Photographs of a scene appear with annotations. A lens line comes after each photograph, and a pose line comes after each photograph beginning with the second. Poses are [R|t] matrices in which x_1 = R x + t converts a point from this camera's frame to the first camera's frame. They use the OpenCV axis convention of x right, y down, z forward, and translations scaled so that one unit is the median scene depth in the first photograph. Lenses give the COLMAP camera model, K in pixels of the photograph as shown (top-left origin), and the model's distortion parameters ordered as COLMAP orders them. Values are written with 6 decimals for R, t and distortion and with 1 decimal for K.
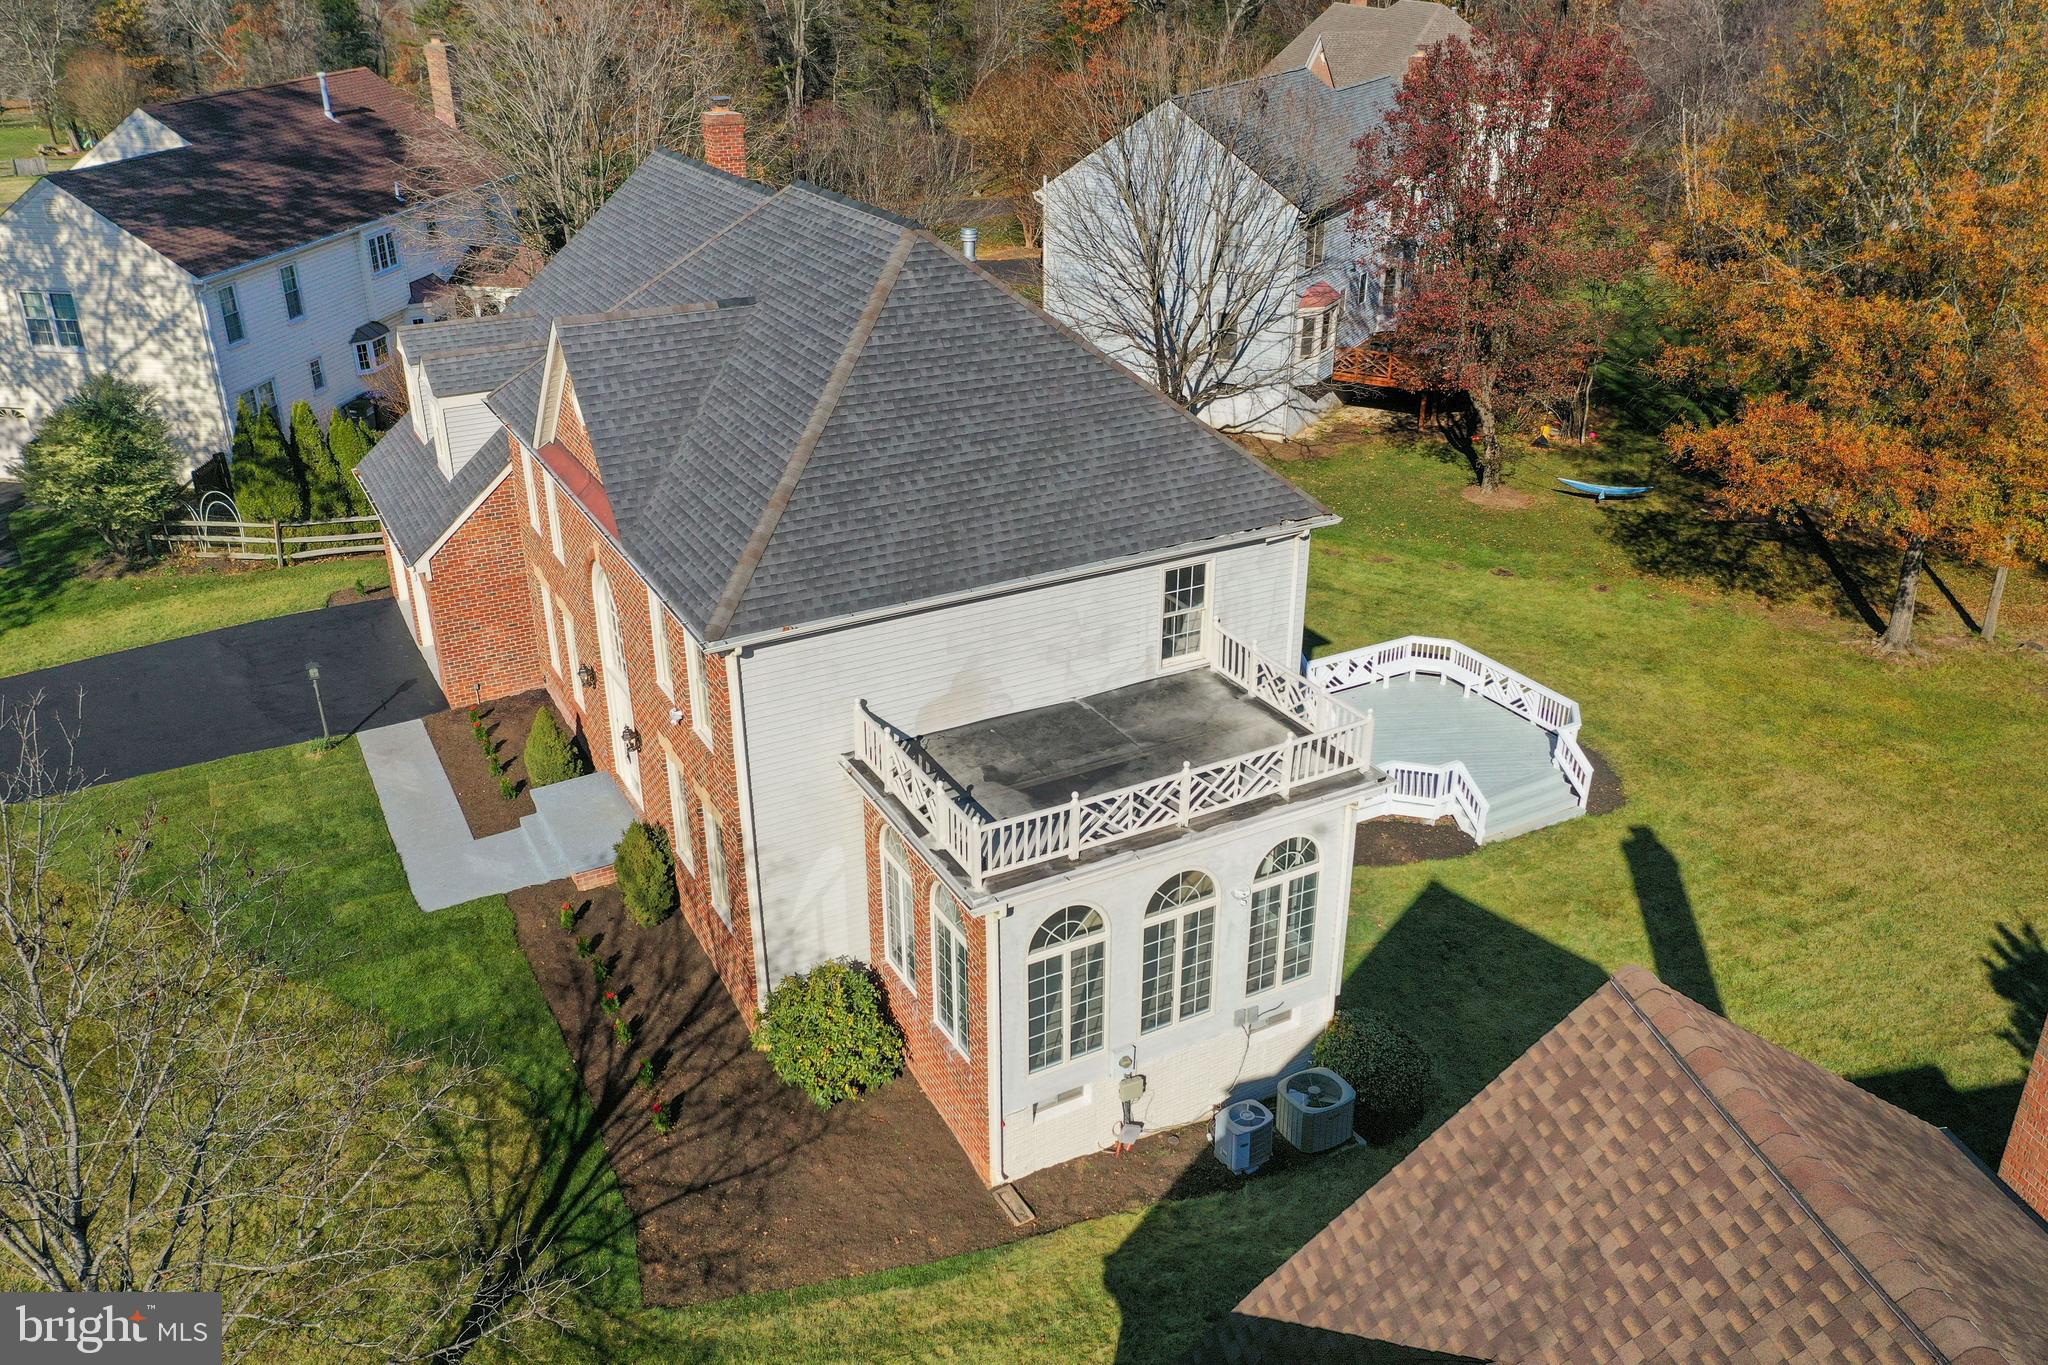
lens RADIAL K [[1620.3, 0, 1024.0], [0, 1620.3, 682.5], [0, 0, 1]] dist [0.010521, 0.002489]
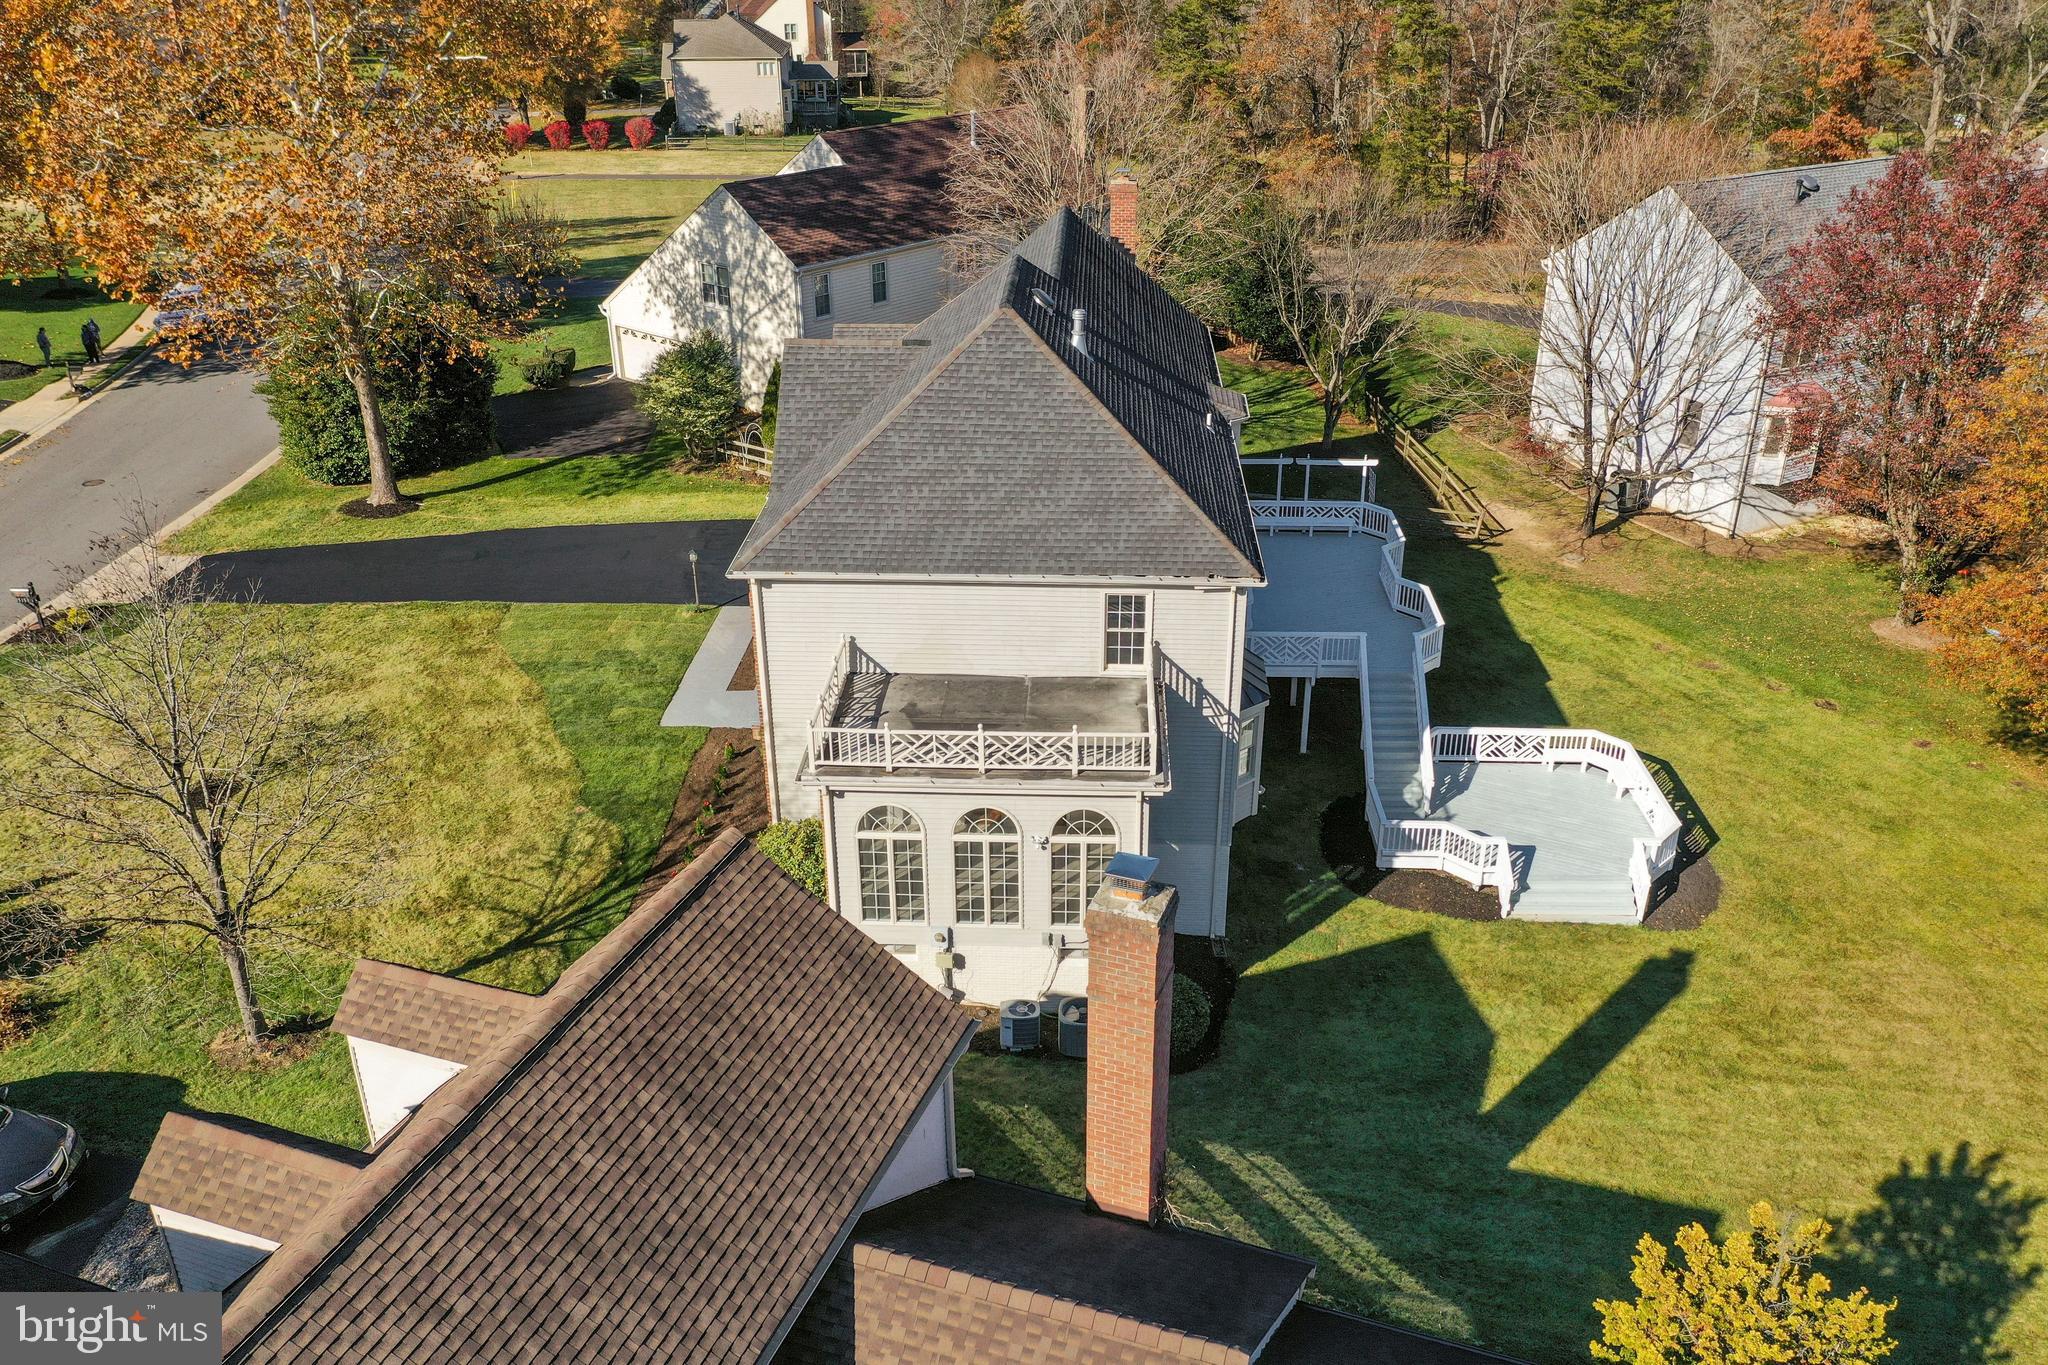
lens RADIAL K [[1620.3, 0, 1024.0], [0, 1620.3, 682.5], [0, 0, 1]] dist [0.010521, 0.002489]
pose [[0.855960, 0.224813, -0.465608, 0.381526], [-0.222365, 0.973051, 0.061035, -0.038418], [0.466782, 0.051292, 0.882884, -0.092445]]
